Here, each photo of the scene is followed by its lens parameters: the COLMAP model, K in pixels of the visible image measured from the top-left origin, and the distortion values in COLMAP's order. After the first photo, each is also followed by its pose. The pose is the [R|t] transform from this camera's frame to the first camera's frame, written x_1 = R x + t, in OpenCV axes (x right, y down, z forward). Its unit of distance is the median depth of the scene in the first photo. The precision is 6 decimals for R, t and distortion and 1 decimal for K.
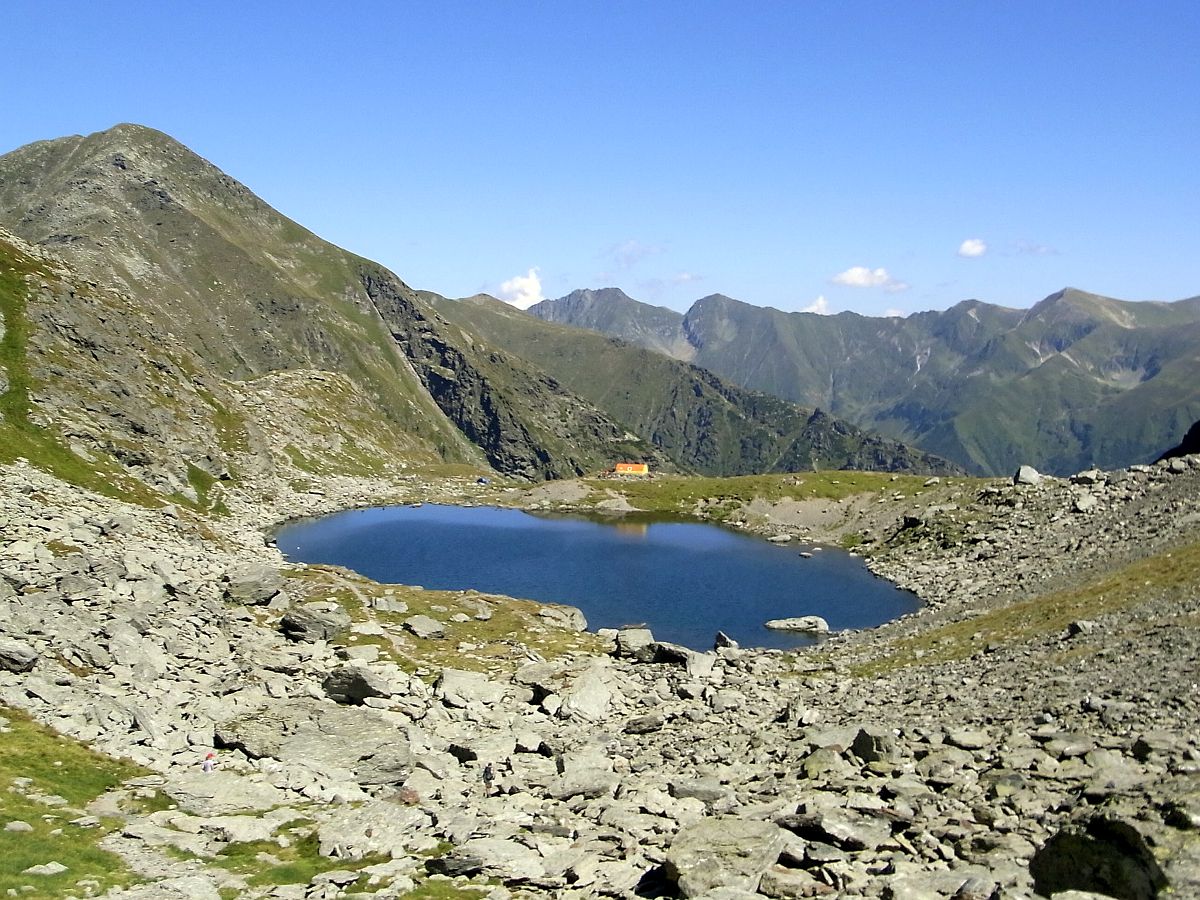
lens RADIAL K [[1345.2, 0, 604.2], [0, 1345.2, 456.2], [0, 0, 1]] dist [0.026605, 0.000000]
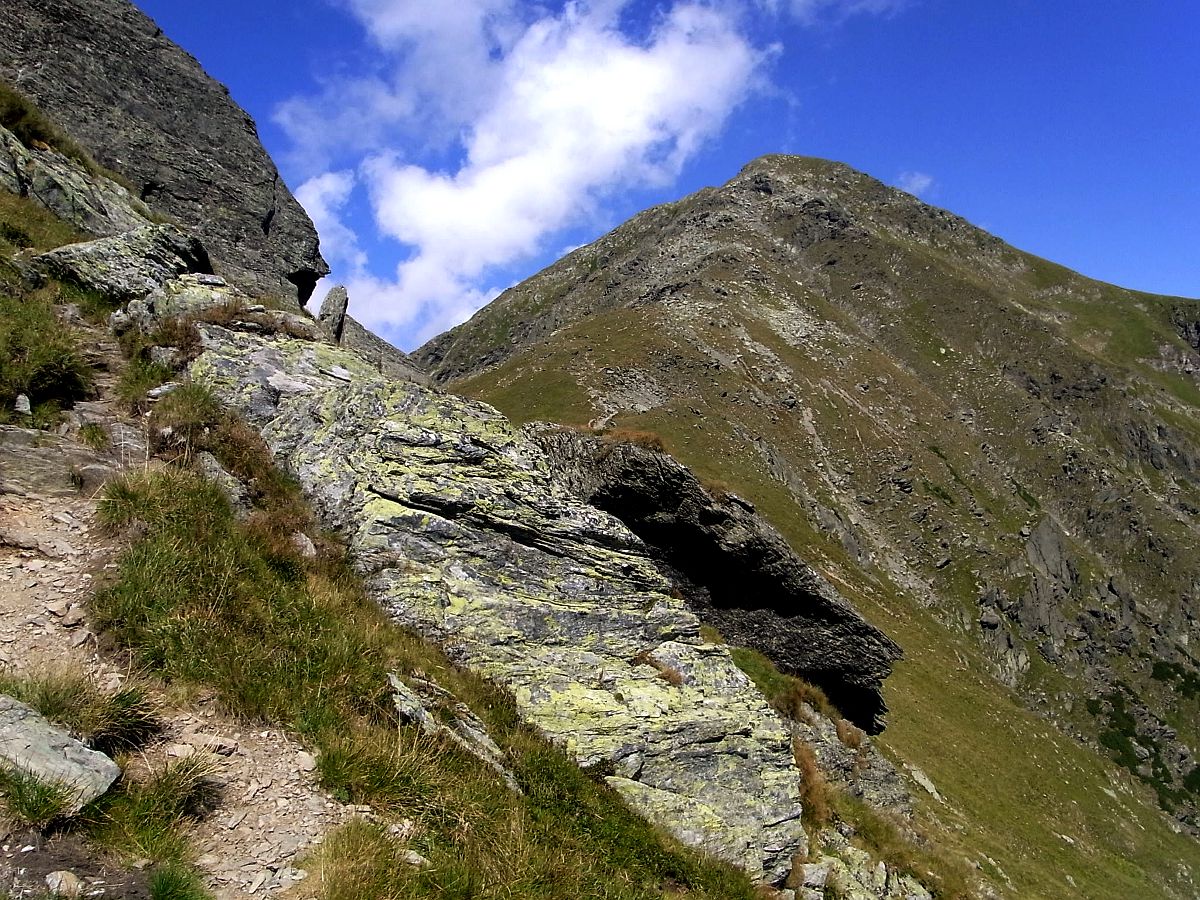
lens RADIAL K [[1089.9, 0, 602.2], [0, 1089.9, 454.0], [0, 0, 1]] dist [-0.008757, 0.011250]
pose [[0.859085, -0.095193, -0.502902, -0.166925], [0.045581, 0.992878, -0.110075, -0.042323], [0.509799, 0.071641, 0.857306, 0.497072]]
